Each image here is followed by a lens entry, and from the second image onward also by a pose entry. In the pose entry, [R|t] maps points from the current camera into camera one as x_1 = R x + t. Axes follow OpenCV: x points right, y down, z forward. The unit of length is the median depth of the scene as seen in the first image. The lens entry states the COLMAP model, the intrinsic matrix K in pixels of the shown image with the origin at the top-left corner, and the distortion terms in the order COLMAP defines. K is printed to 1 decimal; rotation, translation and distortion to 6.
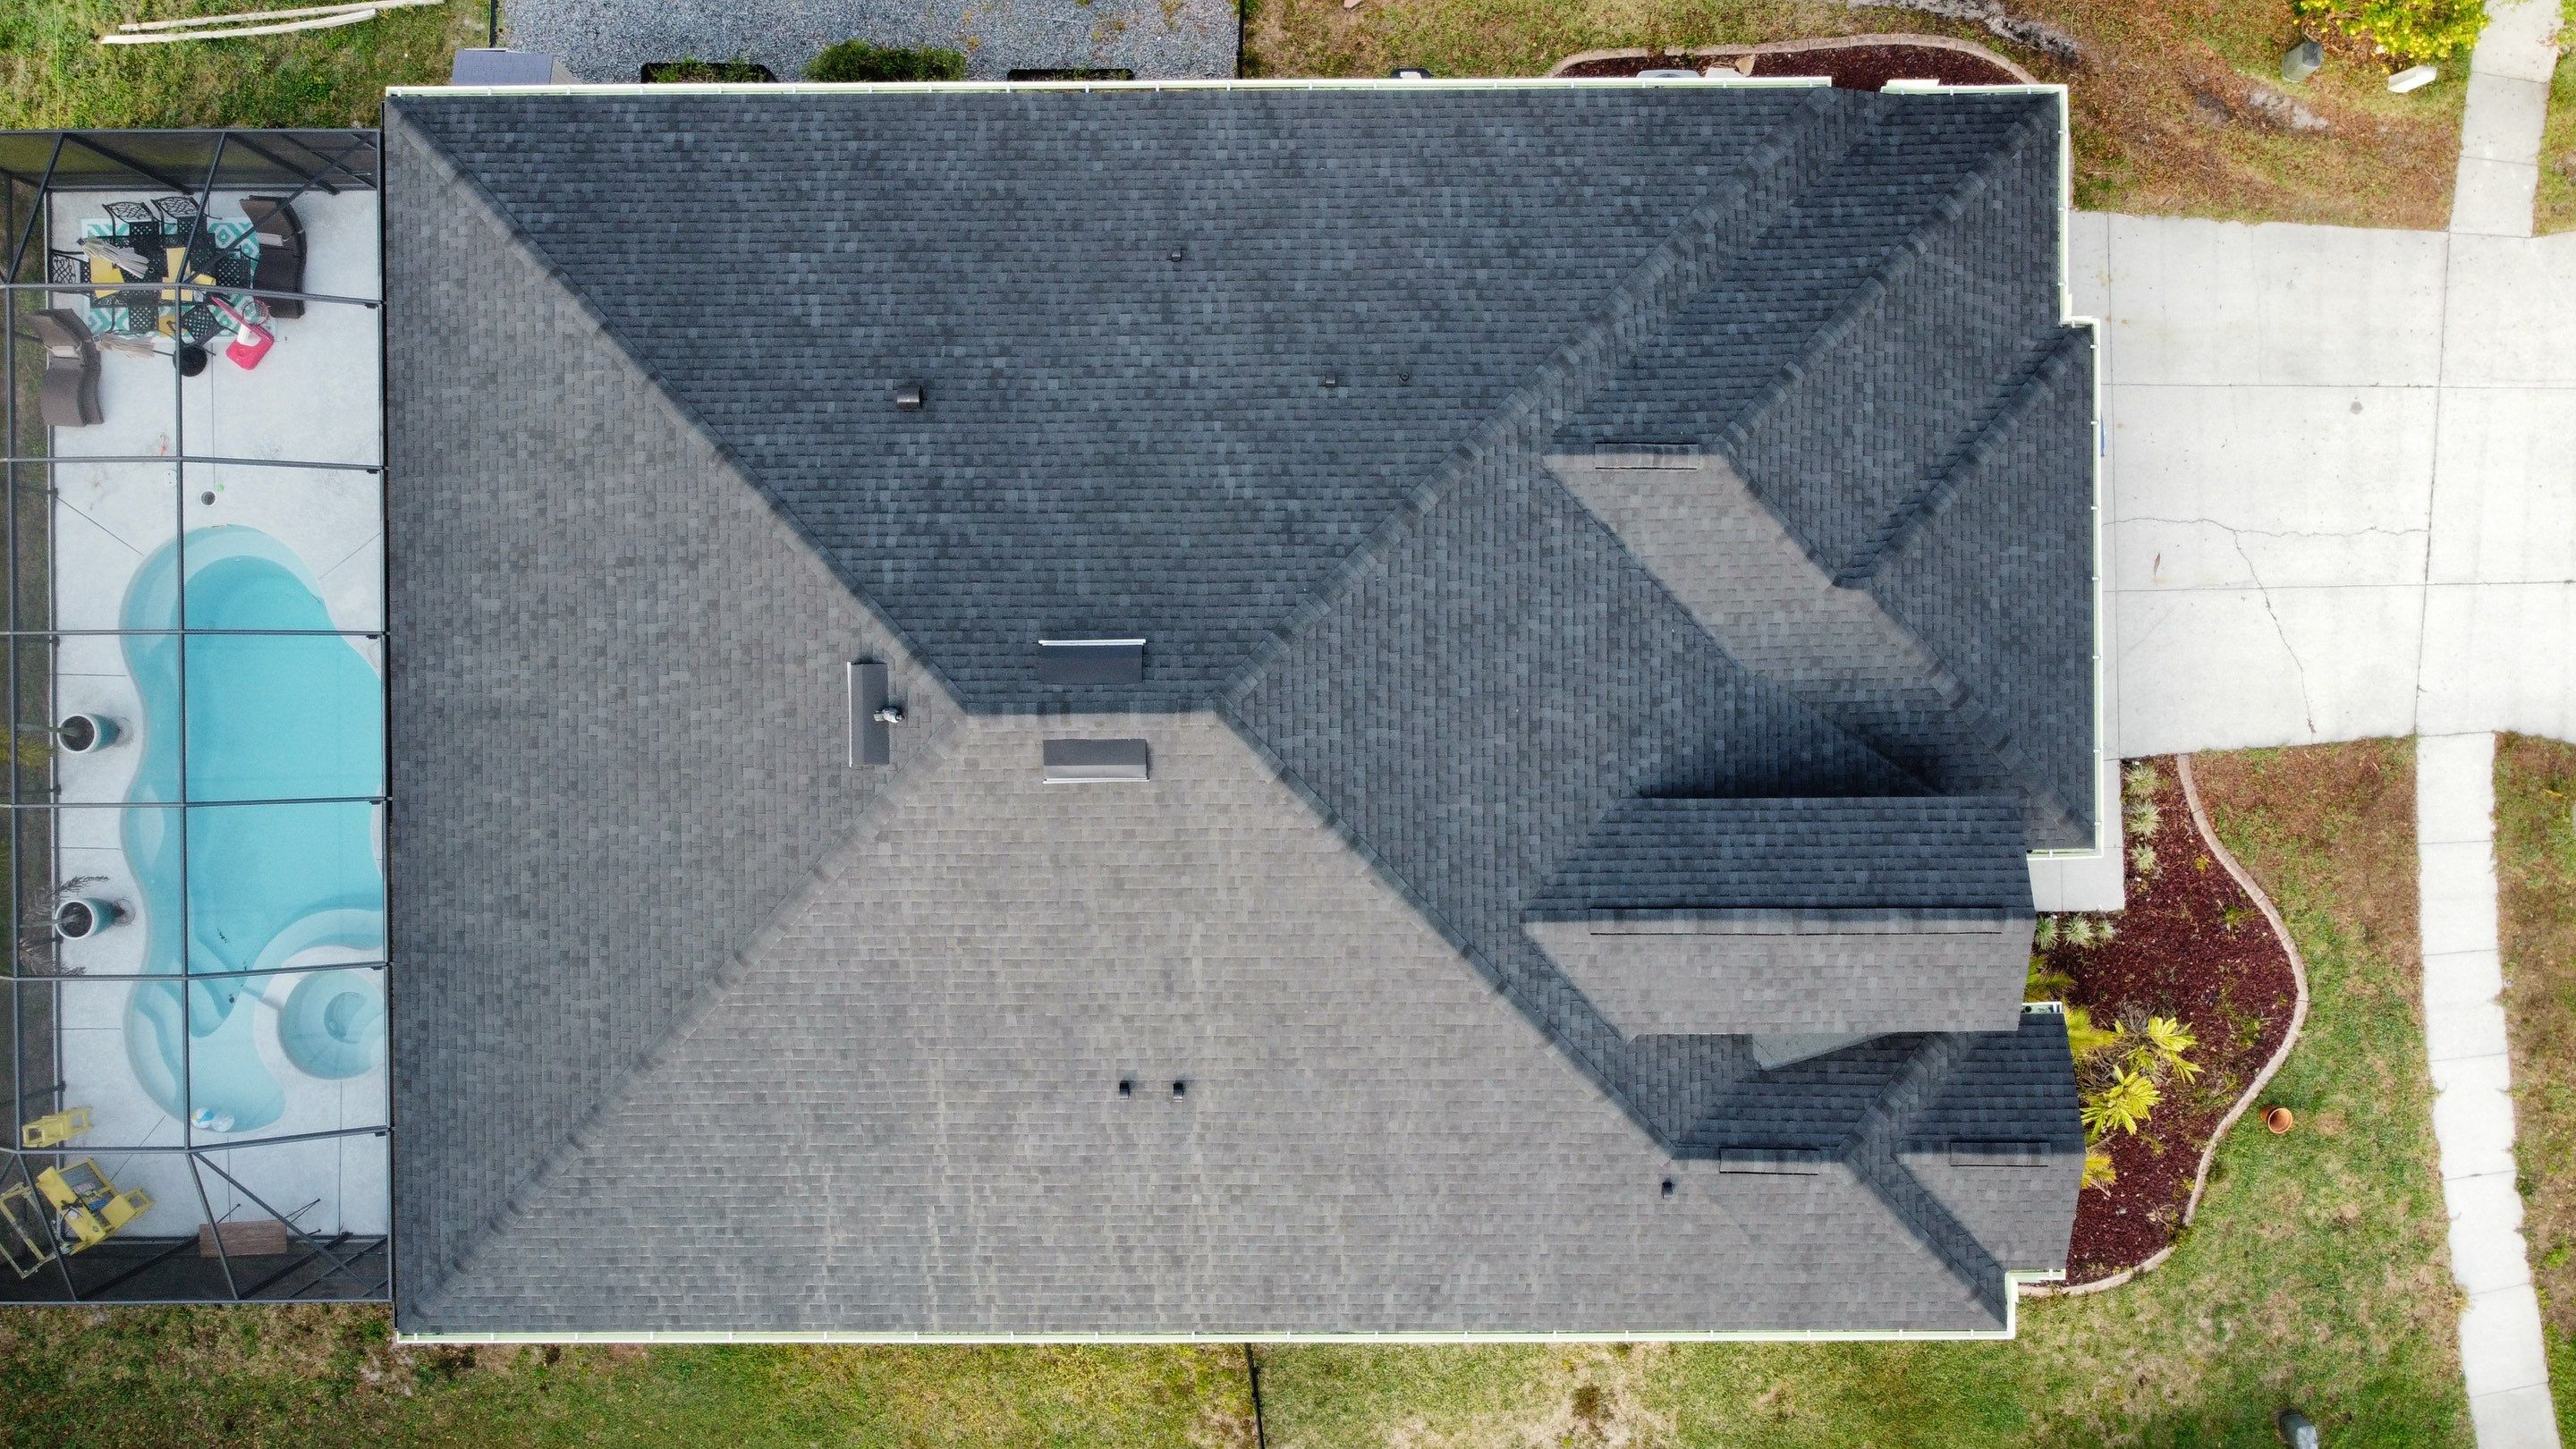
lens RADIAL K [[1949.3, 0, 1254.9], [0, 1949.3, 707.5], [0, 0, 1]] dist [0.012234, -0.021685]
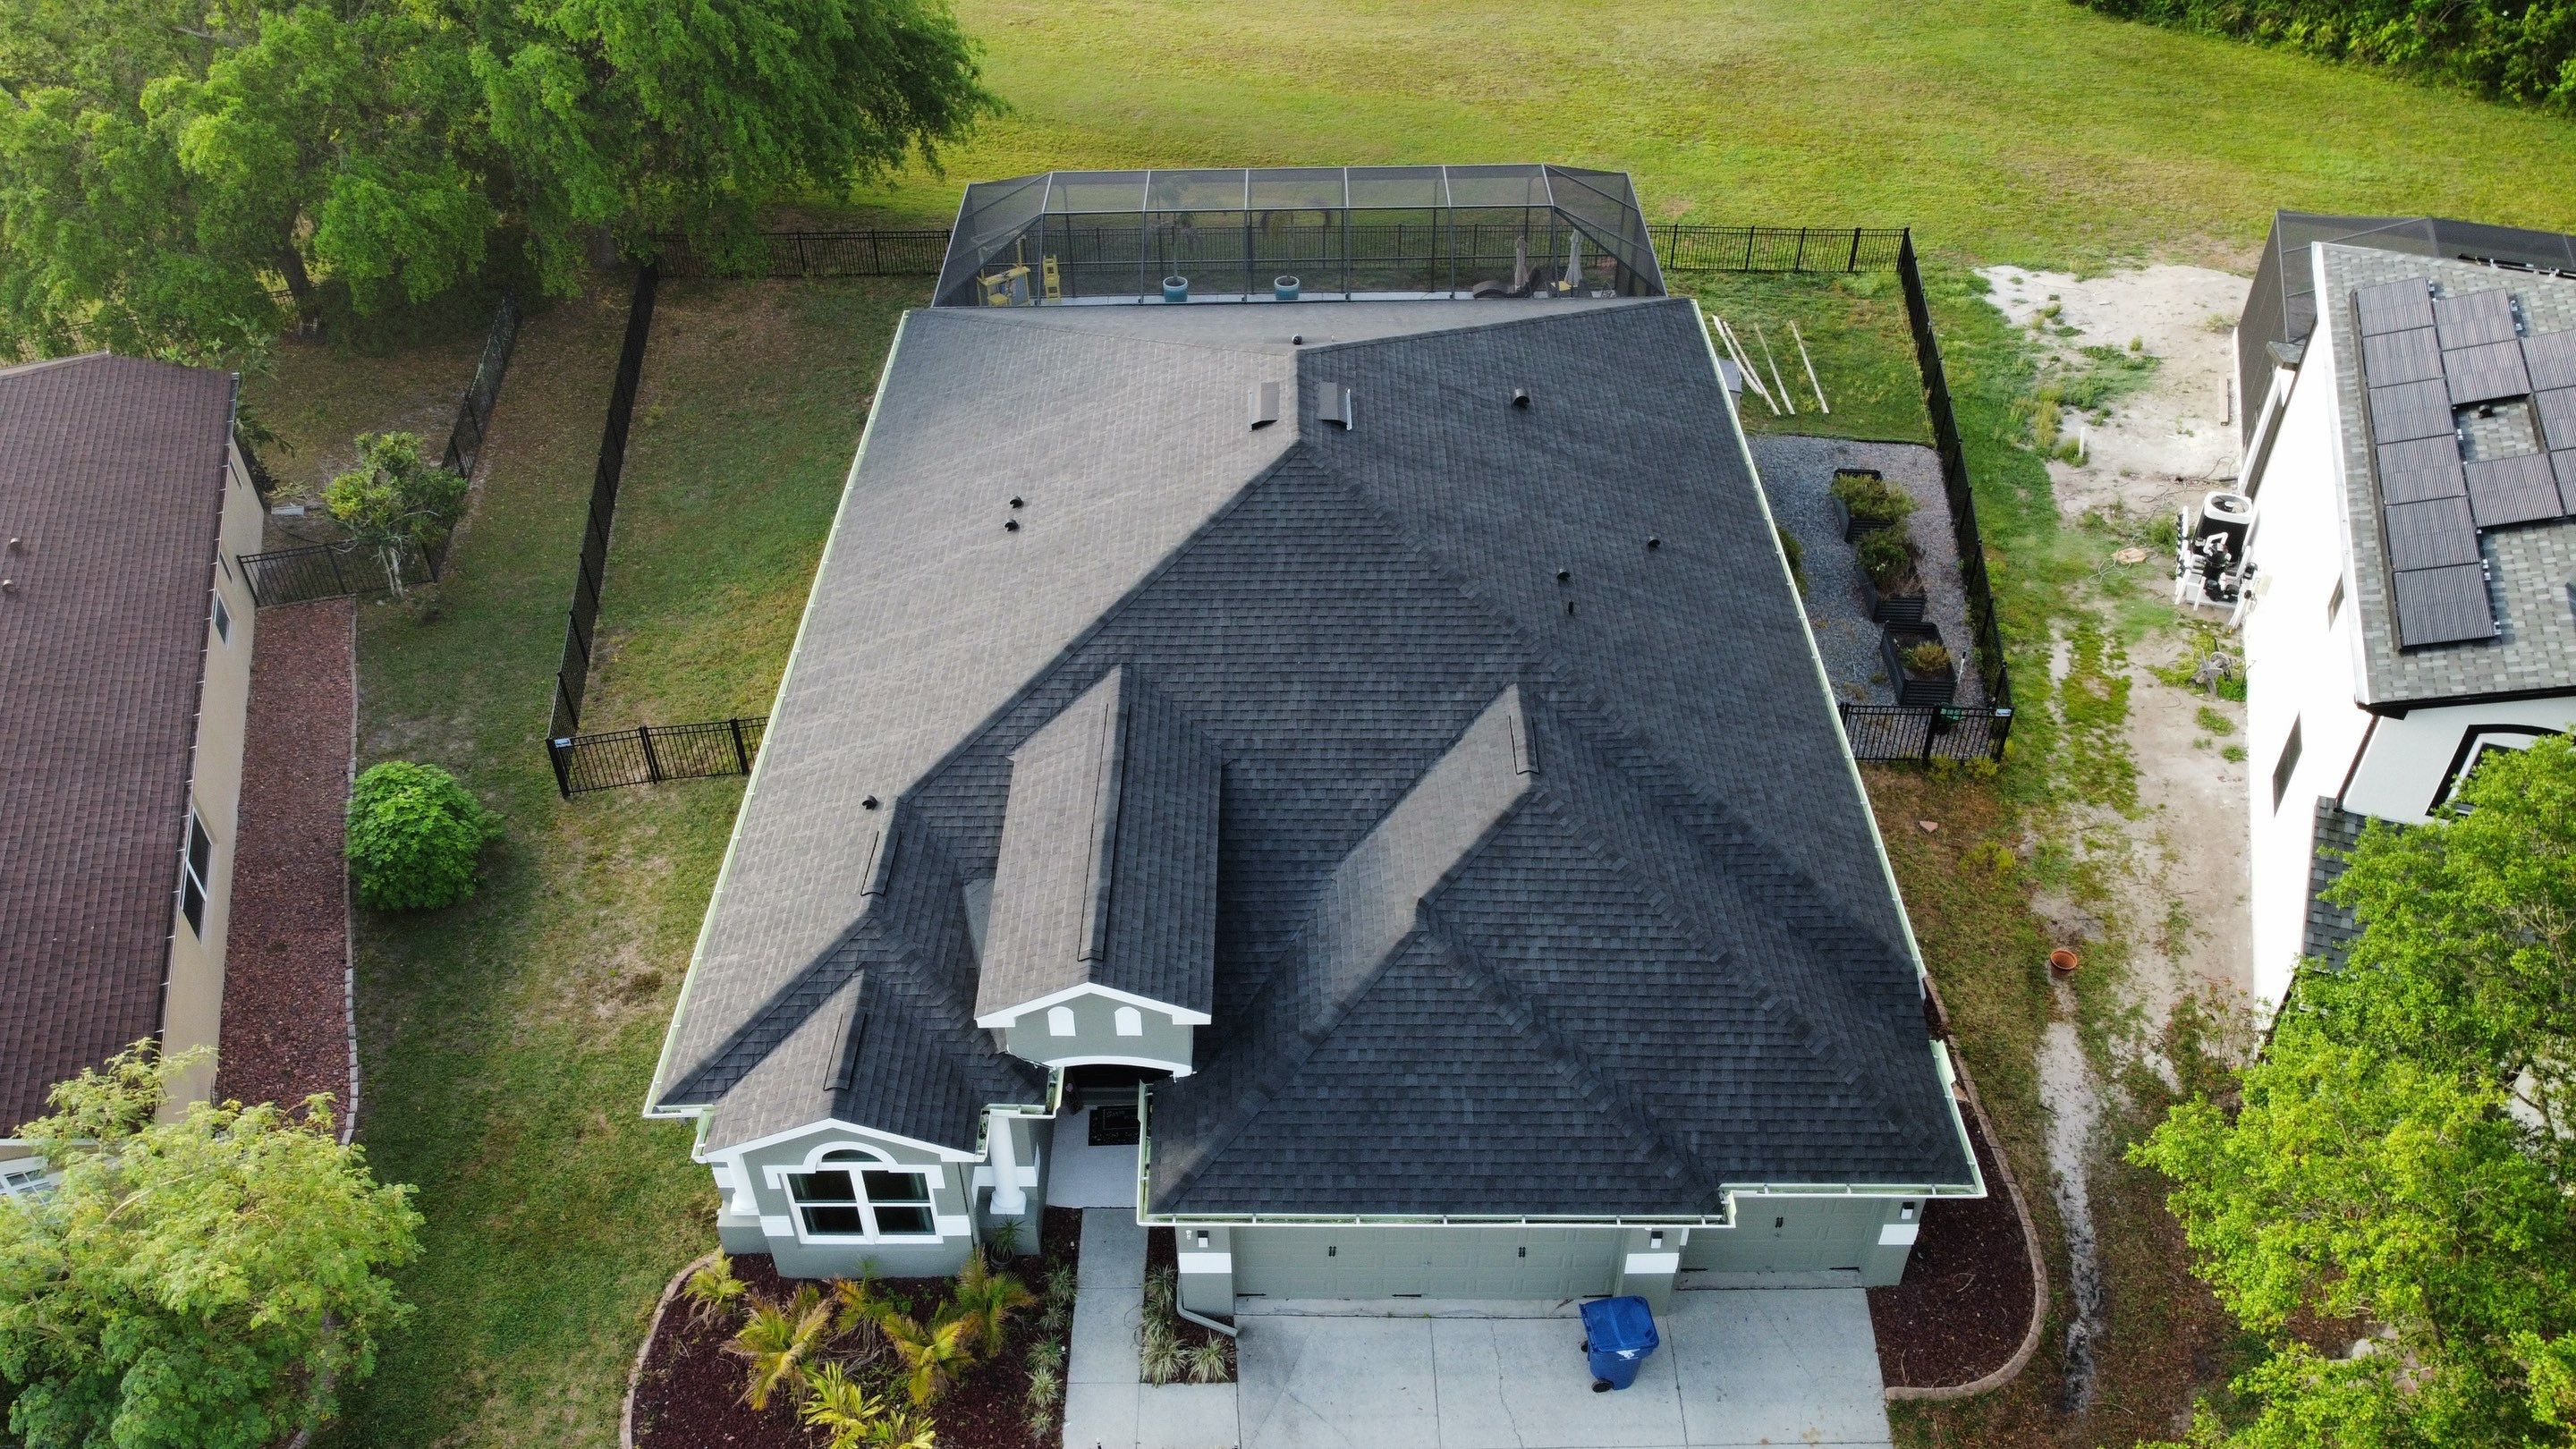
lens RADIAL K [[1949.3, 0, 1251.0], [0, 1949.3, 695.0], [0, 0, 1]] dist [0.012234, -0.021685]
pose [[-0.021821, 0.634097, -0.772946, 0.973293], [-0.999631, -0.001317, 0.027140, -0.000456], [0.016191, 0.773253, 0.633891, 0.235847]]
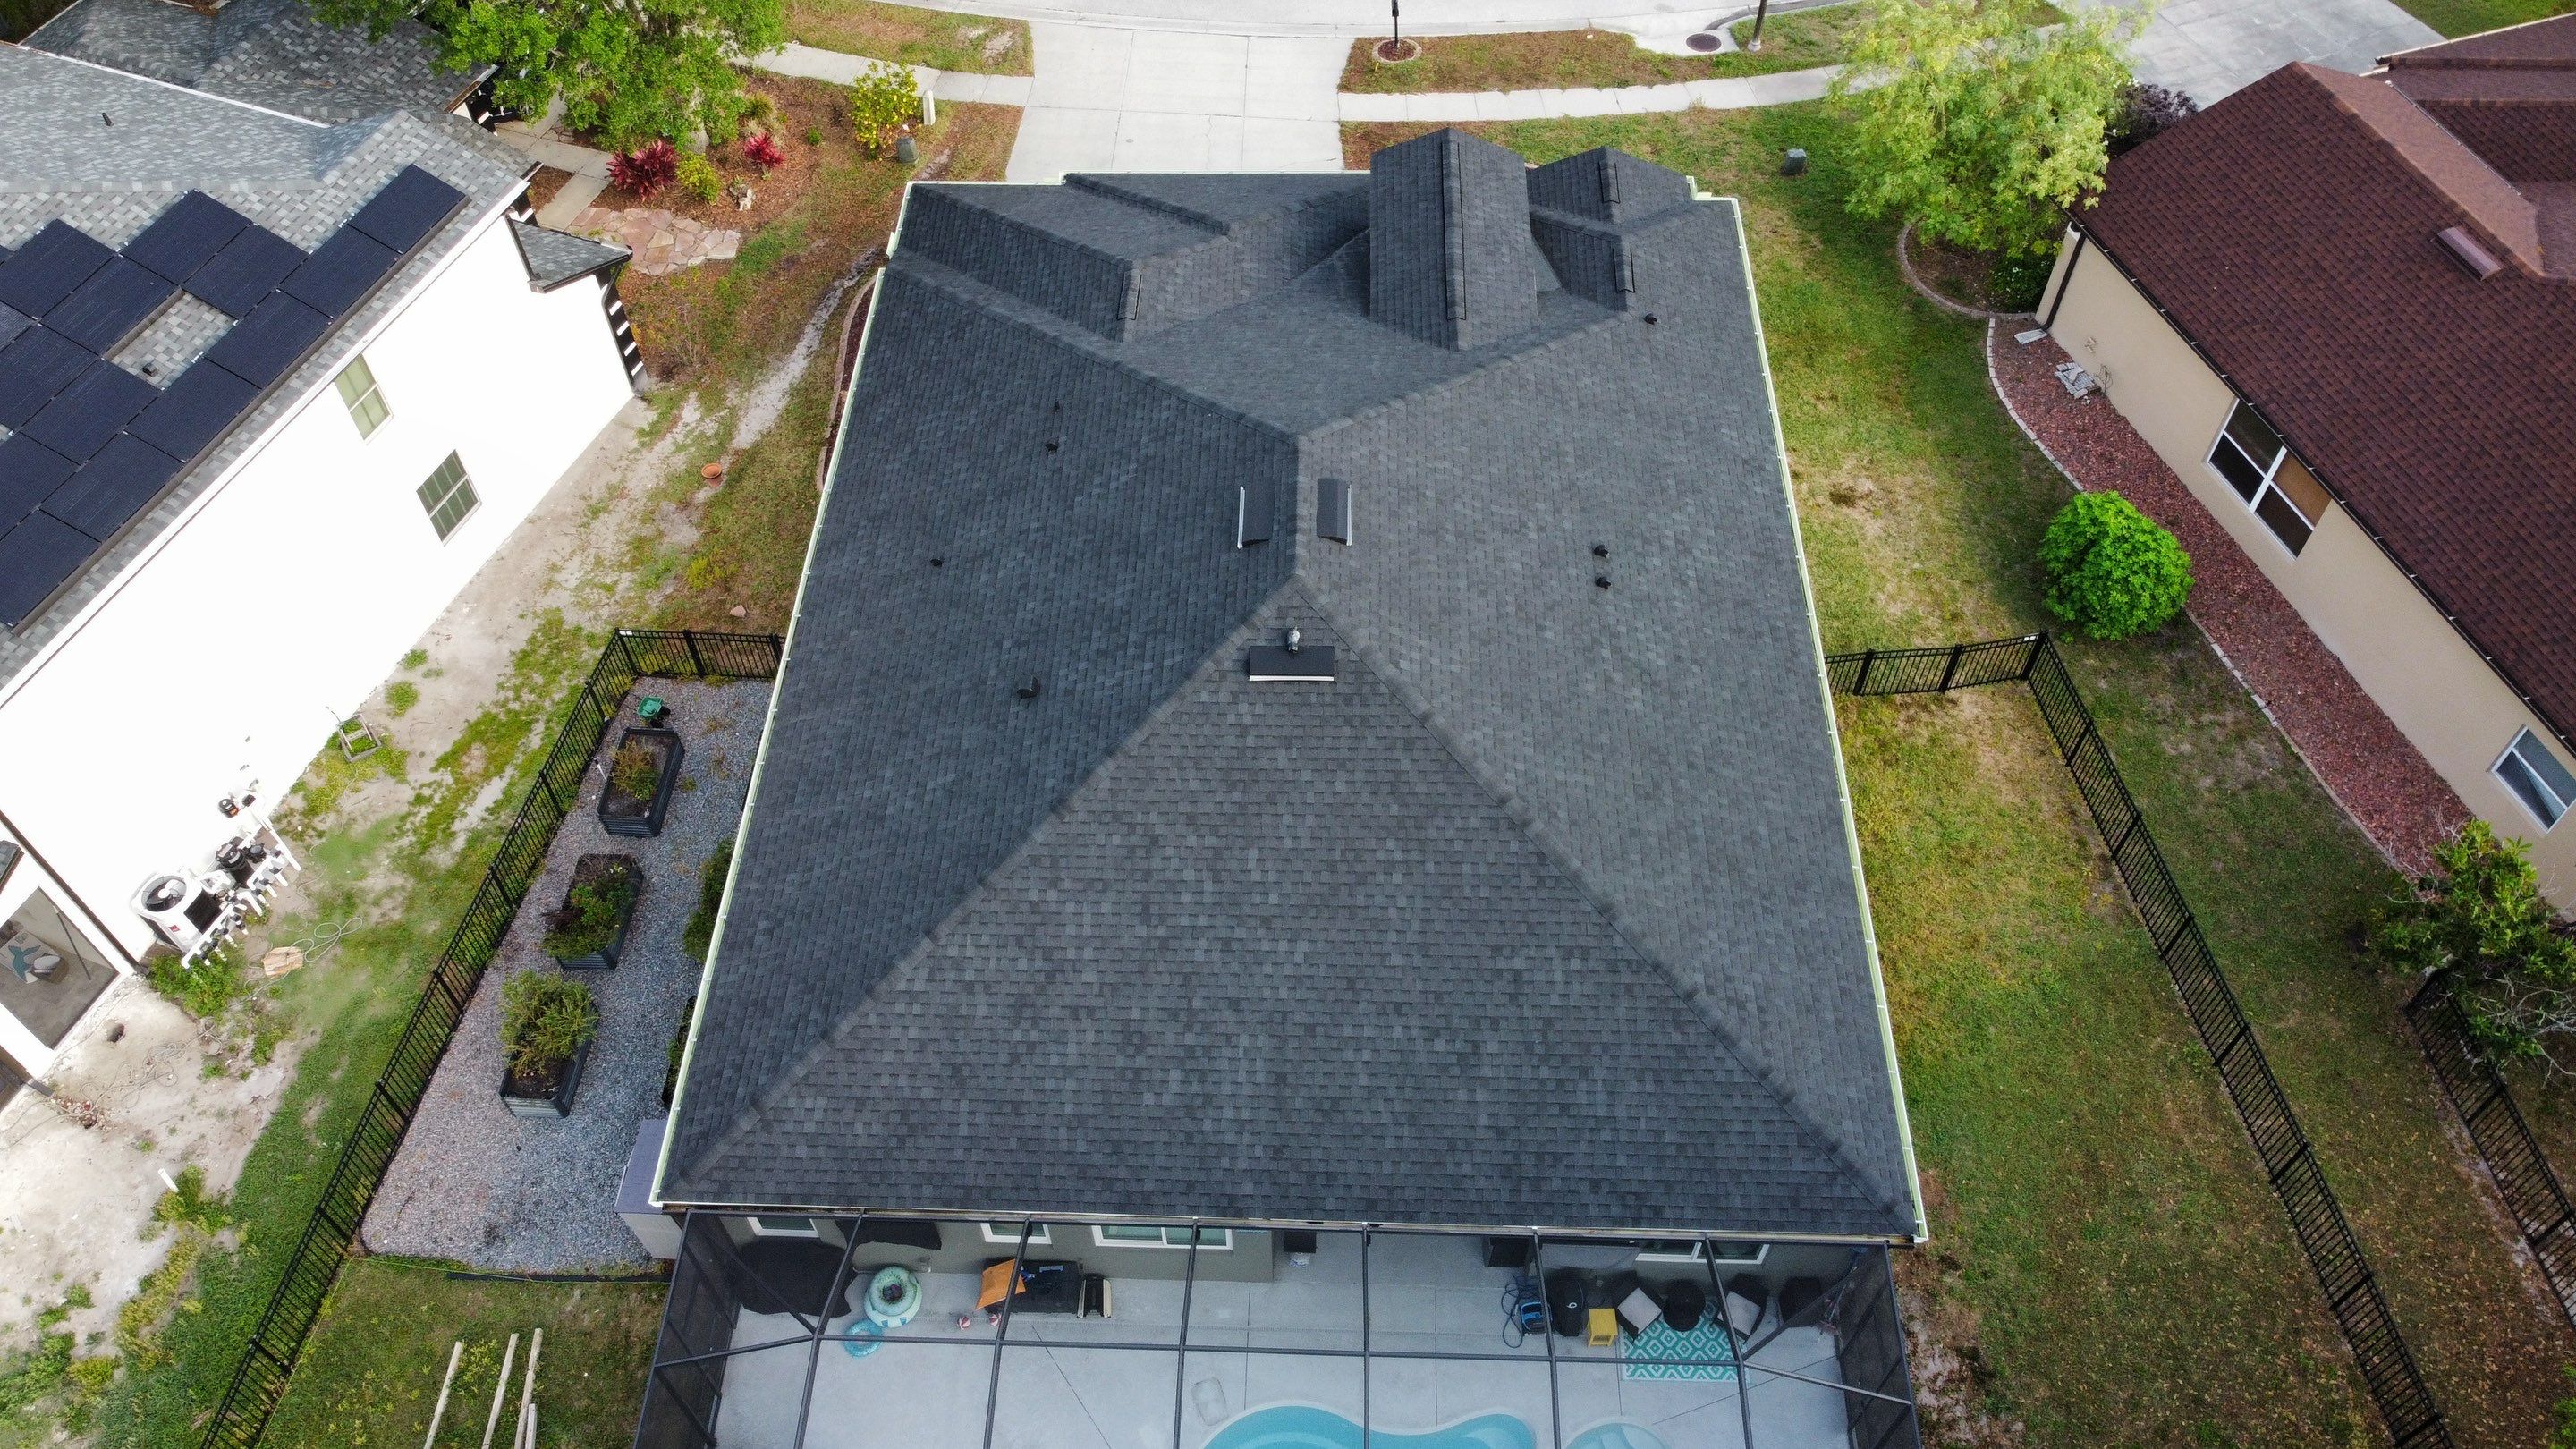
lens RADIAL K [[1949.3, 0, 1264.2], [0, 1949.3, 694.8], [0, 0, 1]] dist [0.012234, -0.021685]
pose [[0.041589, -0.776247, 0.629056, -0.843182], [0.998860, 0.017525, -0.044413, 0.035057], [0.023451, 0.630185, 0.776091, 0.072050]]
